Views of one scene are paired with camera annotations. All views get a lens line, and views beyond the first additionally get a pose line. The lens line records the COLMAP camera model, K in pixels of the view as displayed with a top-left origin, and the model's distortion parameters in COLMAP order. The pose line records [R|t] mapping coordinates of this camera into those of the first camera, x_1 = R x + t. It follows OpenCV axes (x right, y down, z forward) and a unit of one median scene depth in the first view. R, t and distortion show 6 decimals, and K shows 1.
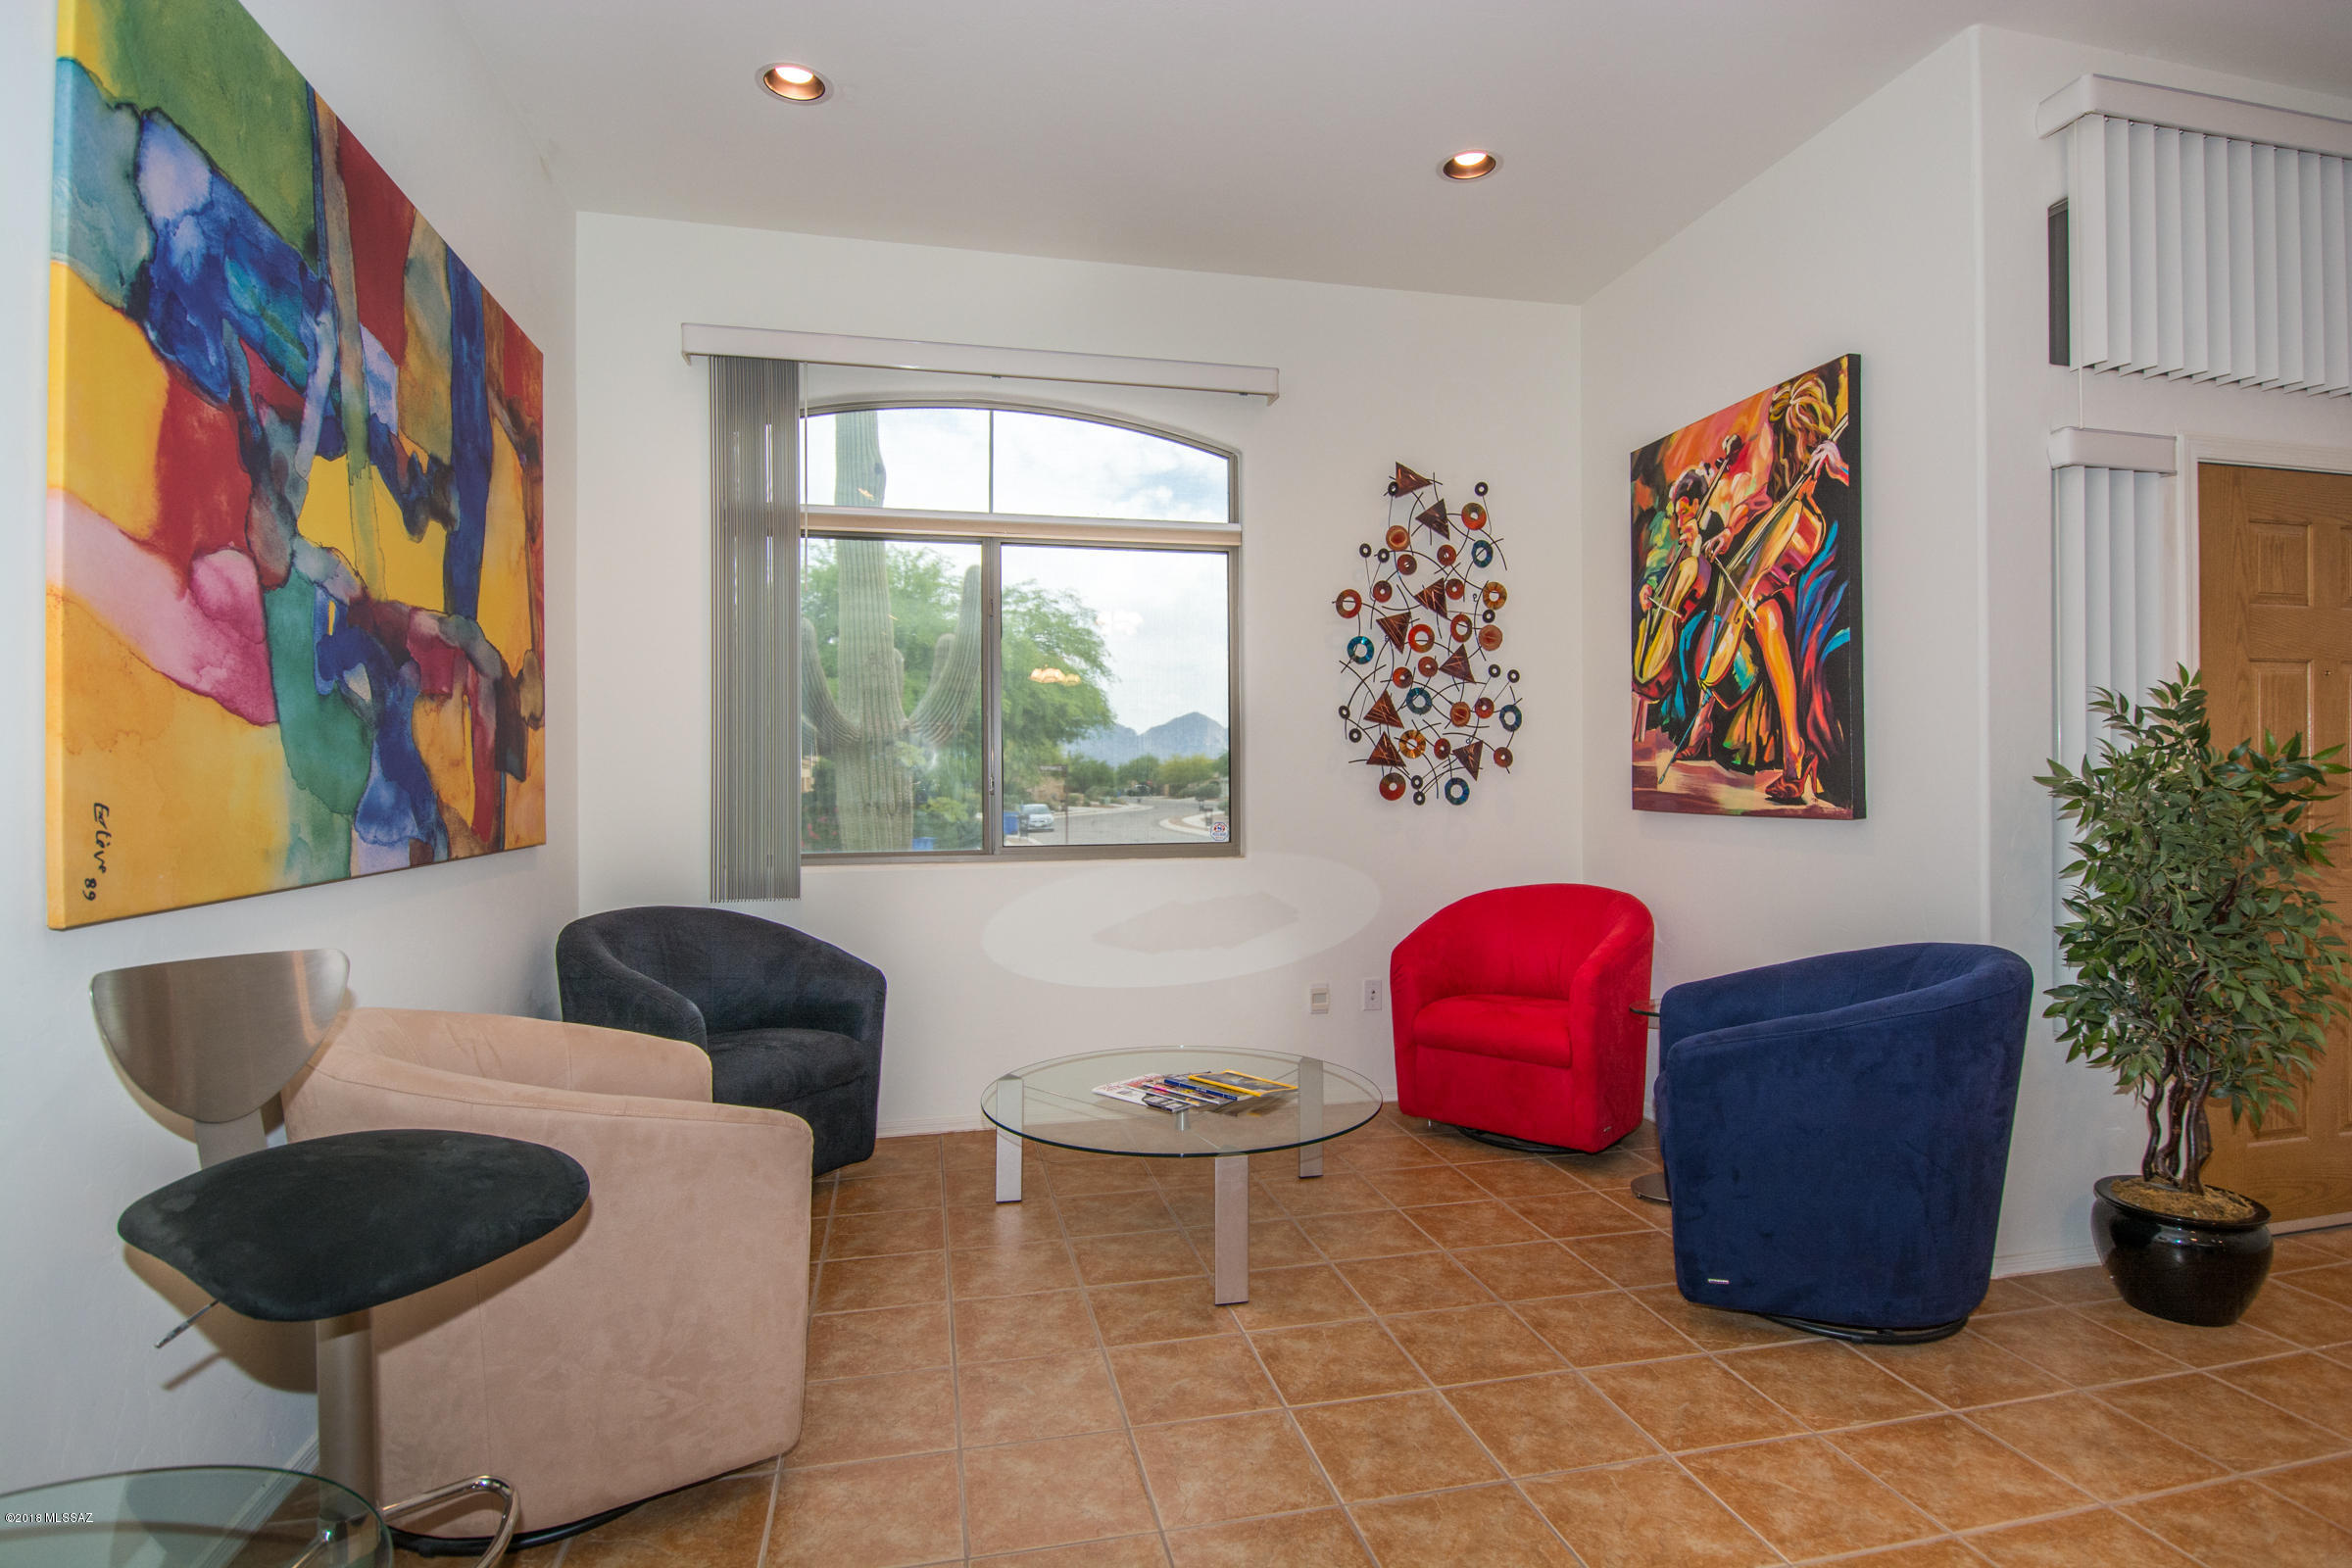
lens RADIAL K [[1201.1, 0, 1184.4], [0, 1201.1, 774.0], [0, 0, 1]] dist [0.000543, -0.000007]
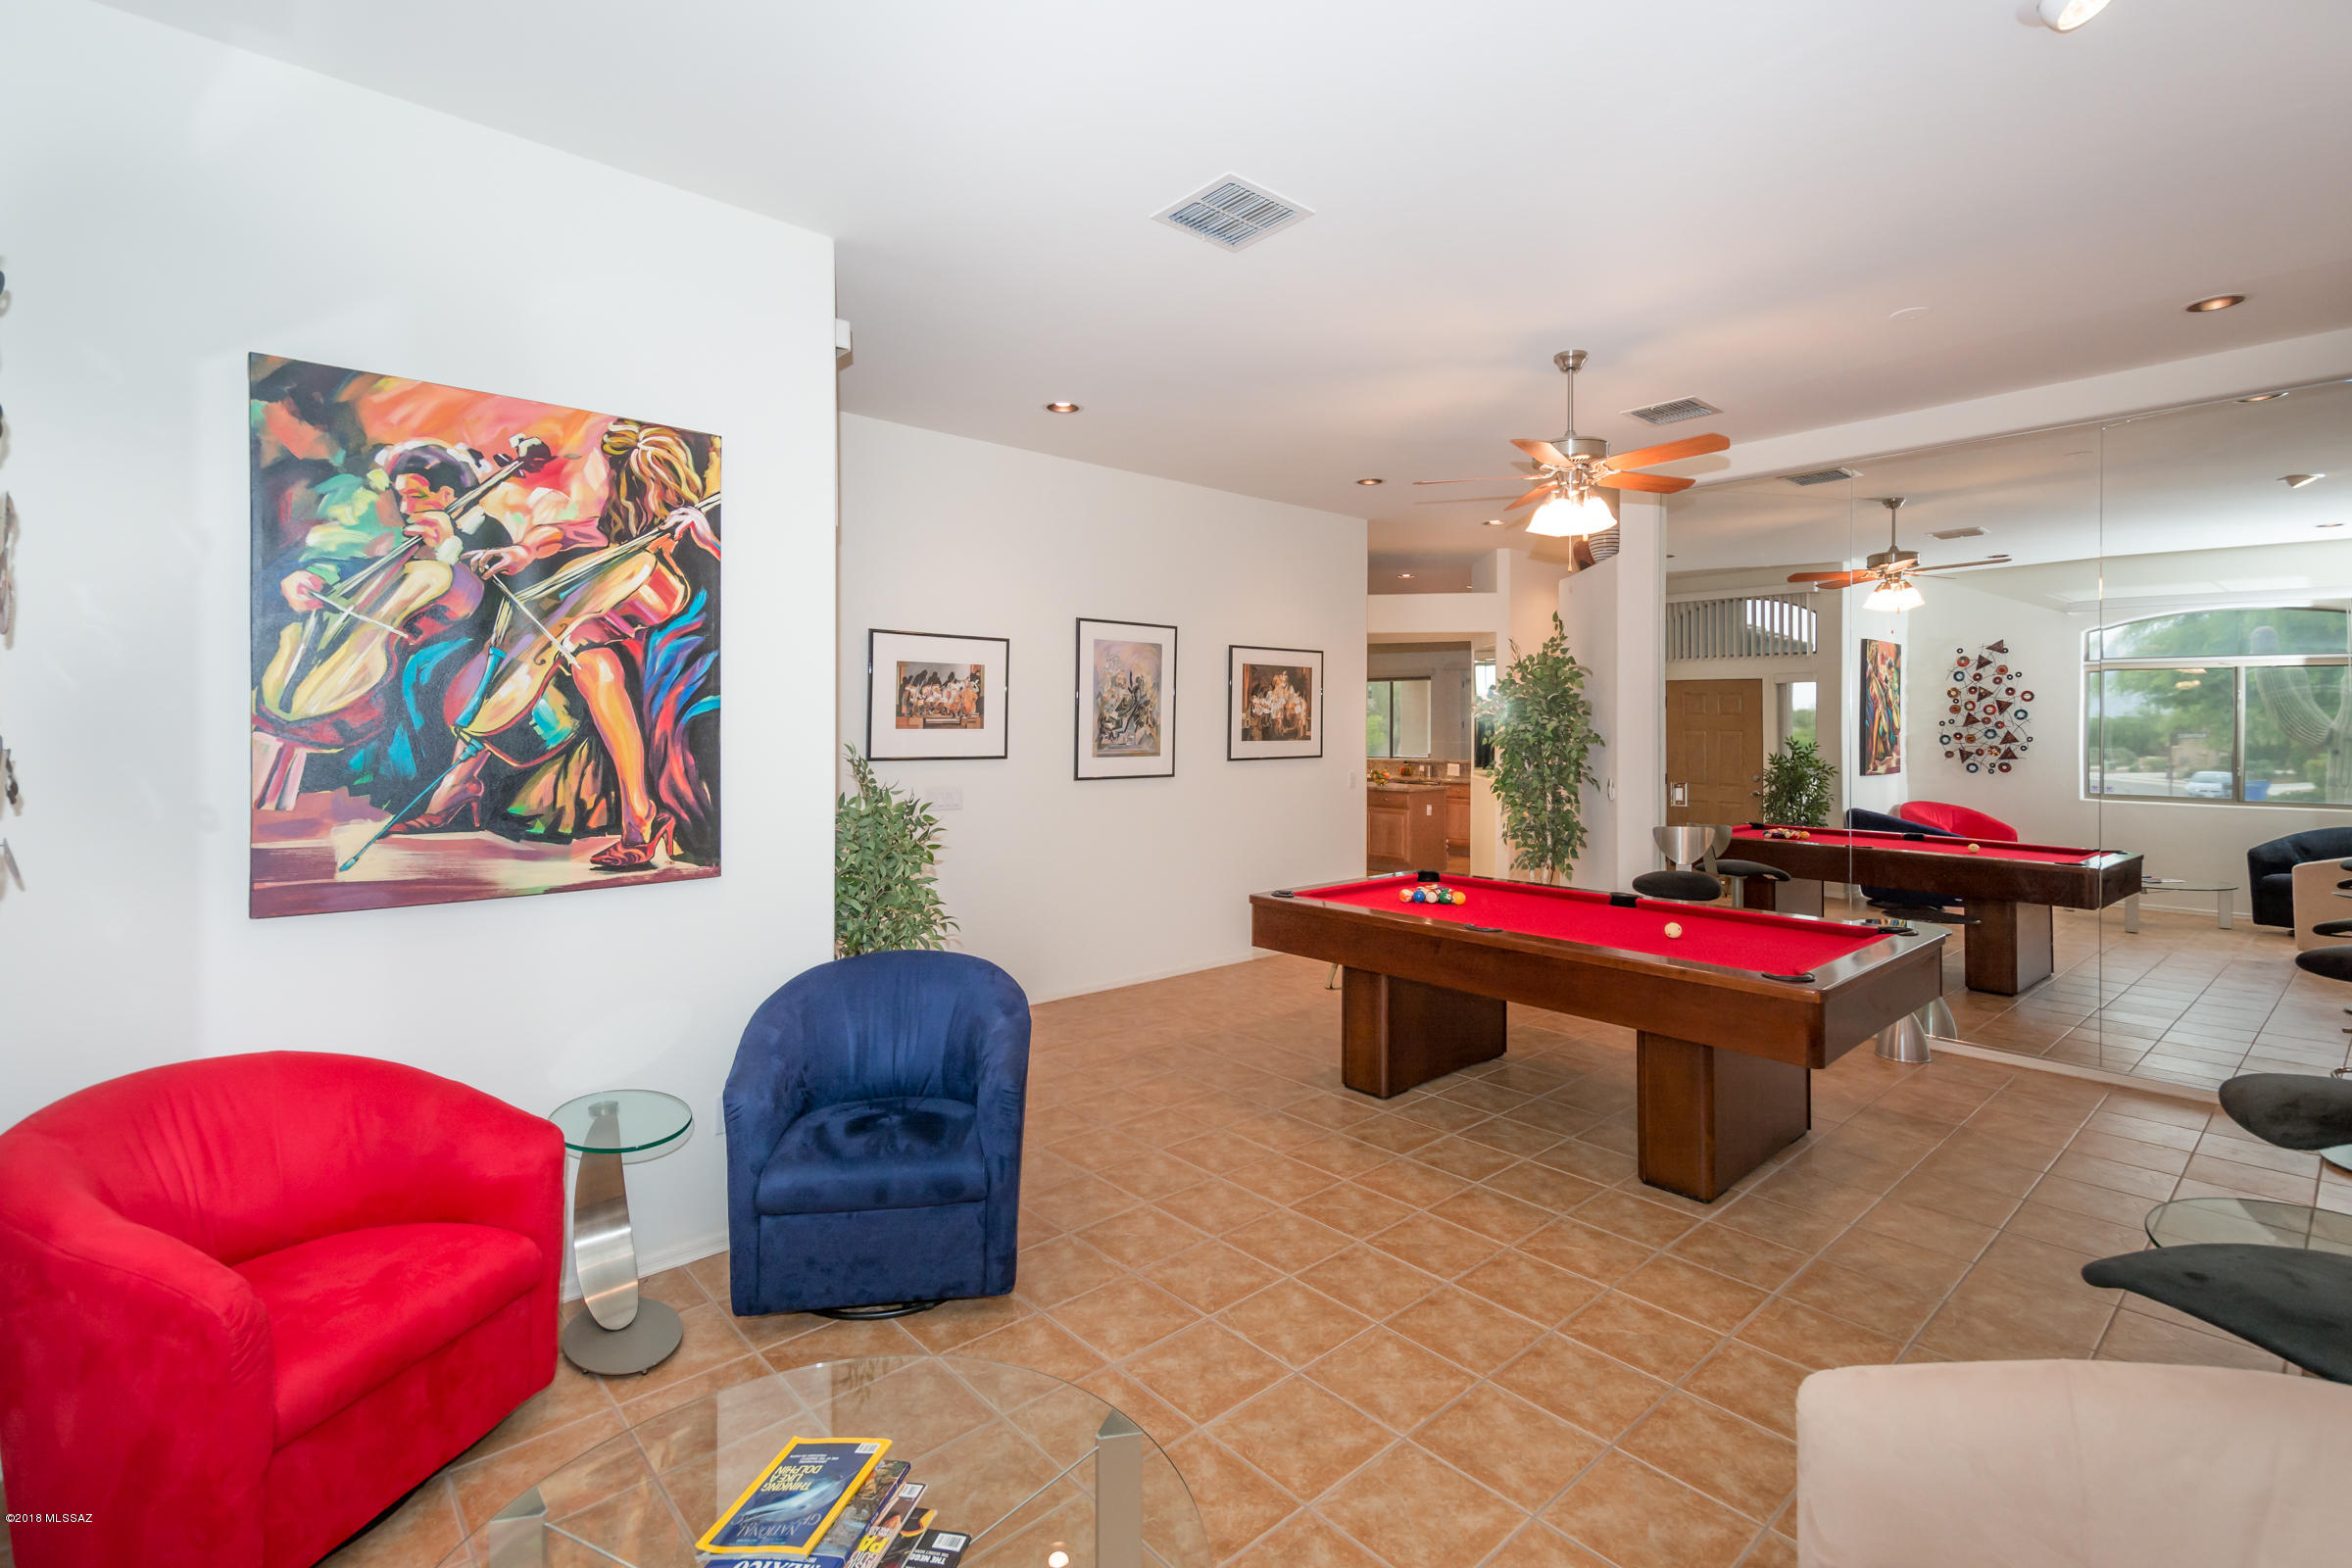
lens RADIAL K [[1049.5, 0, 1213.0], [0, 1049.5, 731.7], [0, 0, 1]] dist [0.012902, 0.000316]
pose [[-0.494715, 0.005888, 0.869035, -0.415416], [0.000569, 0.999979, -0.006452, -0.074402], [-0.869055, -0.002697, -0.494708, 0.963641]]
